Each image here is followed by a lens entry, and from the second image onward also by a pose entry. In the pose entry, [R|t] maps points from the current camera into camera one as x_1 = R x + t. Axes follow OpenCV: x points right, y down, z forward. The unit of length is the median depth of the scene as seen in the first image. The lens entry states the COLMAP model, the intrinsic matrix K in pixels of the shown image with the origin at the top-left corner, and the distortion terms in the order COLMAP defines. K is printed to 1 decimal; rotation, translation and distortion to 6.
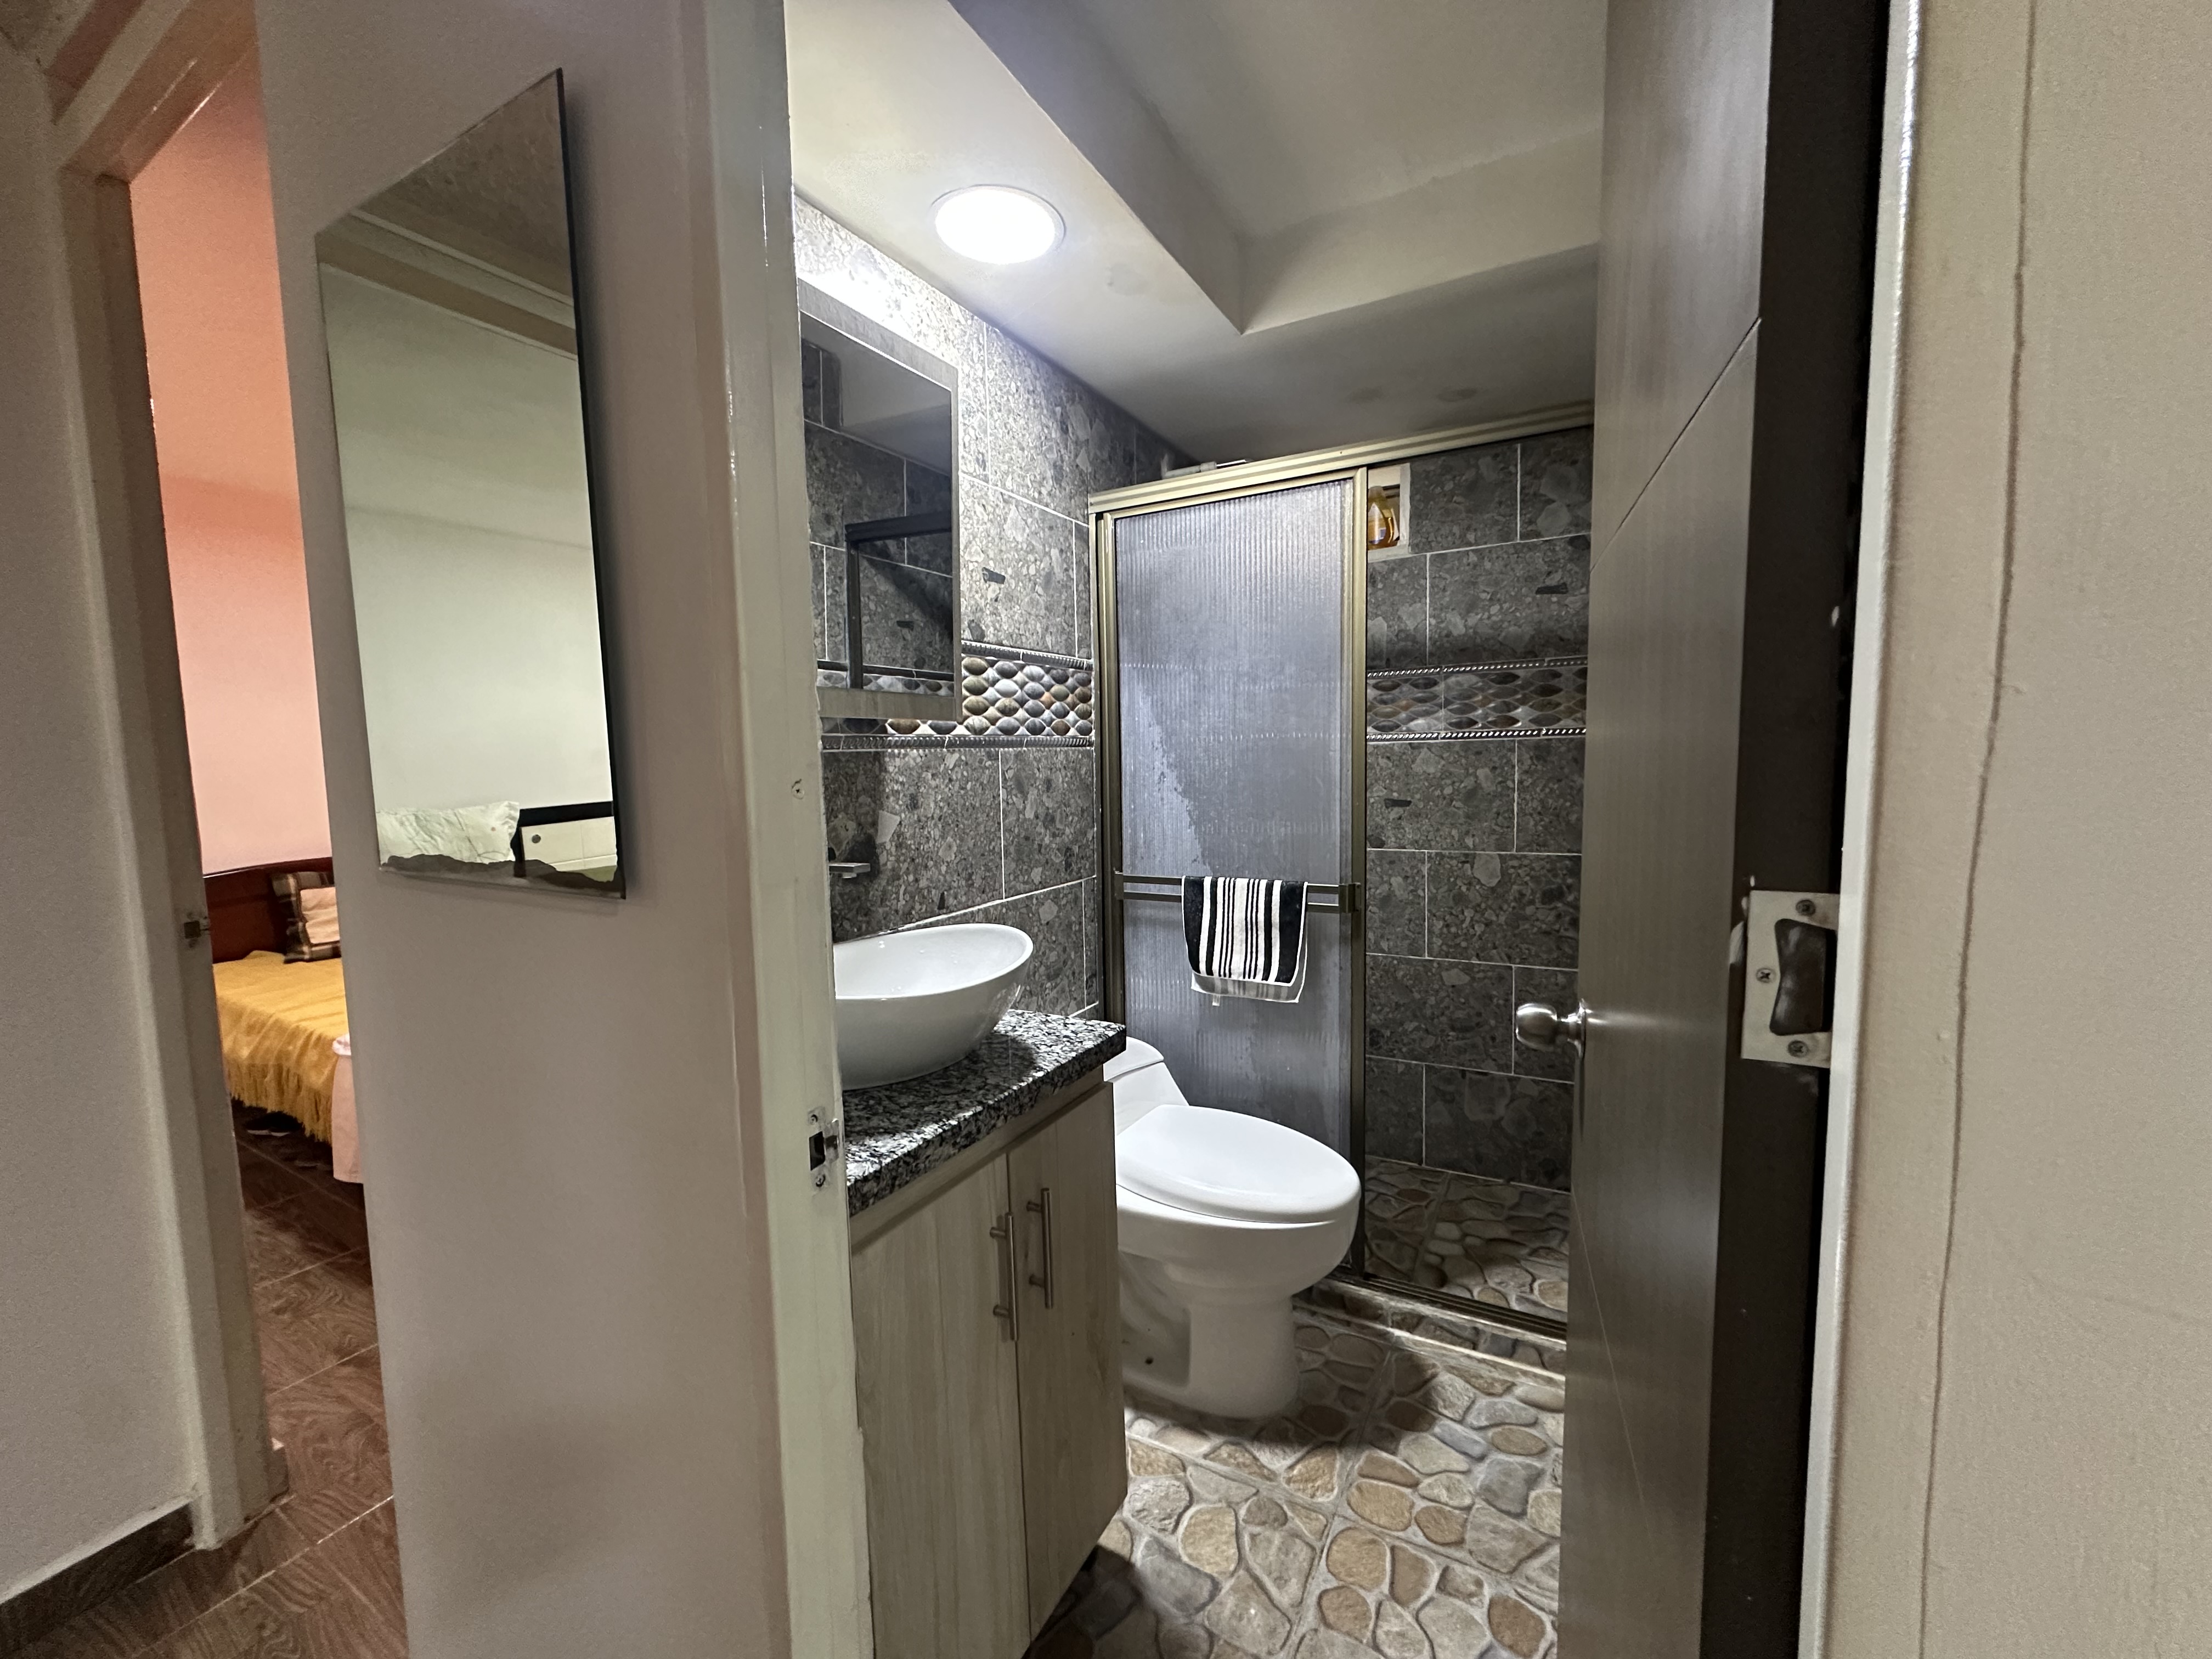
lens RADIAL K [[880.9, 0, 1108.5], [0, 880.9, 821.1], [0, 0, 1]] dist [-0.002221, 0.000830]
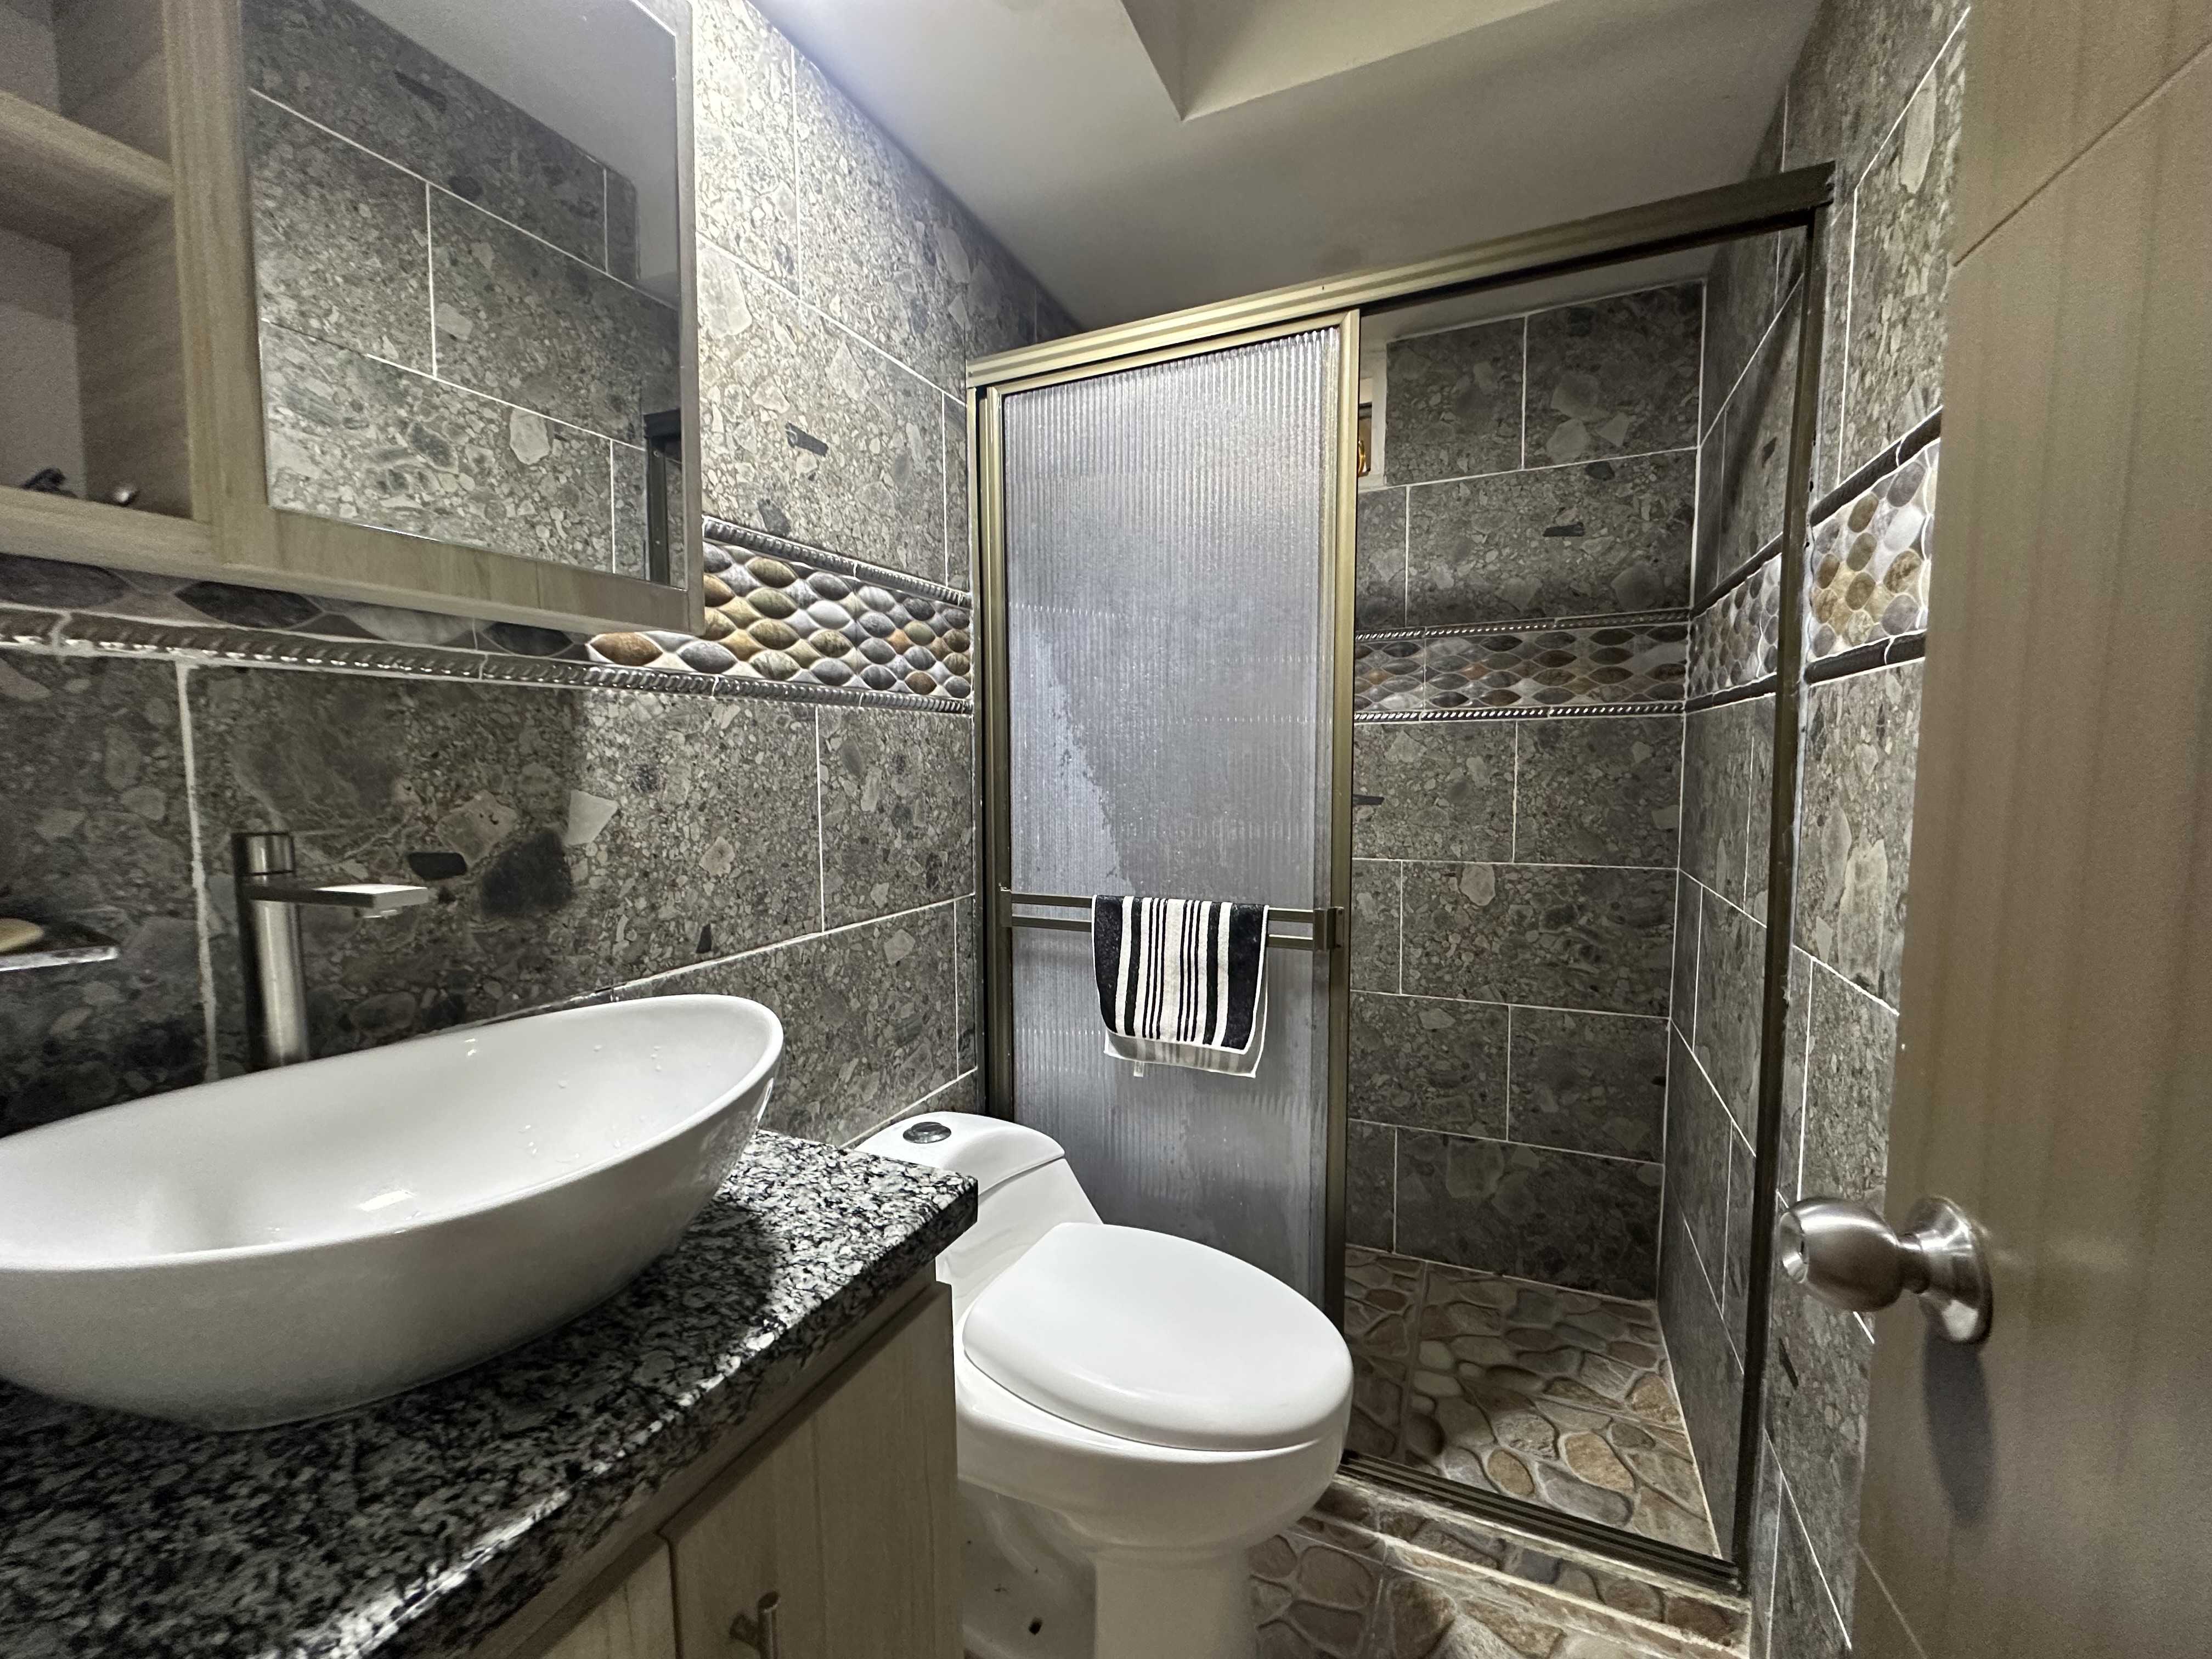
lens RADIAL K [[880.9, 0, 1107.1], [0, 880.9, 824.3], [0, 0, 1]] dist [-0.002221, 0.000830]
pose [[0.996328, 0.007801, 0.085265, 0.035202], [-0.007483, 0.999964, -0.004043, 0.007928], [-0.085293, 0.003390, 0.996350, 0.297827]]
